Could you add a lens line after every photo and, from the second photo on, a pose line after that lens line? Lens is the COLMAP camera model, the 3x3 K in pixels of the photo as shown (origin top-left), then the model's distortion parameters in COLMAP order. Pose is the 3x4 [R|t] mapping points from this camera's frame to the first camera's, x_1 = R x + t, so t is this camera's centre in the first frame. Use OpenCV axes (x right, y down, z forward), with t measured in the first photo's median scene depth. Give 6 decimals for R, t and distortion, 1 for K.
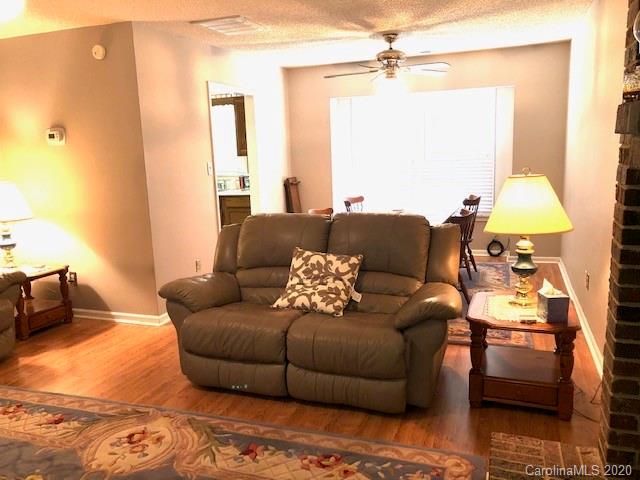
lens RADIAL K [[529.4, 0, 317.3], [0, 529.4, 236.9], [0, 0, 1]] dist [0.003884, 0.015683]
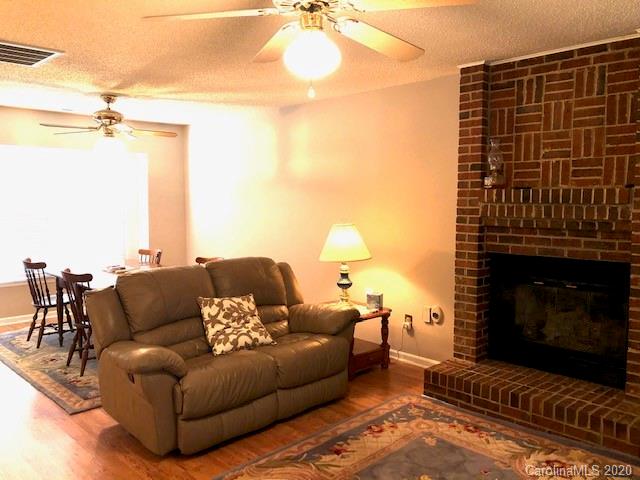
lens RADIAL K [[529.4, 0, 317.8], [0, 529.4, 240.7], [0, 0, 1]] dist [0.003884, 0.015683]
pose [[0.438456, -0.045290, 0.897611, -0.969896], [0.140035, 0.989975, -0.018452, -0.044378], [-0.887776, 0.133787, 0.440403, 0.353789]]
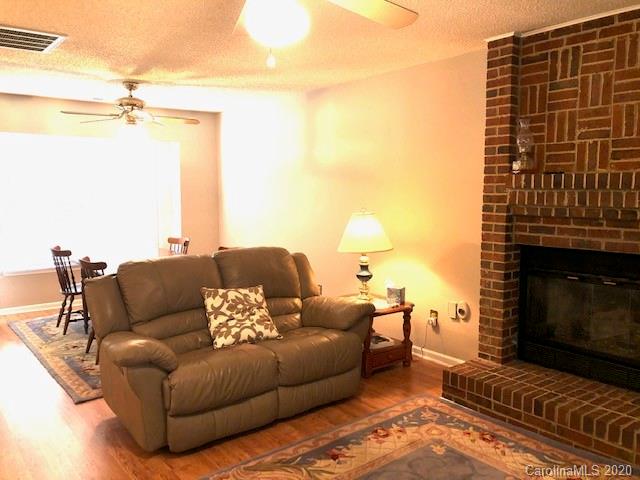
lens RADIAL K [[529.4, 0, 320.9], [0, 529.4, 239.1], [0, 0, 1]] dist [0.003884, 0.015683]
pose [[0.528938, -0.054638, 0.846900, -0.857162], [0.131075, 0.991211, -0.017915, -0.028613], [-0.838477, 0.120483, 0.531451, 0.296631]]
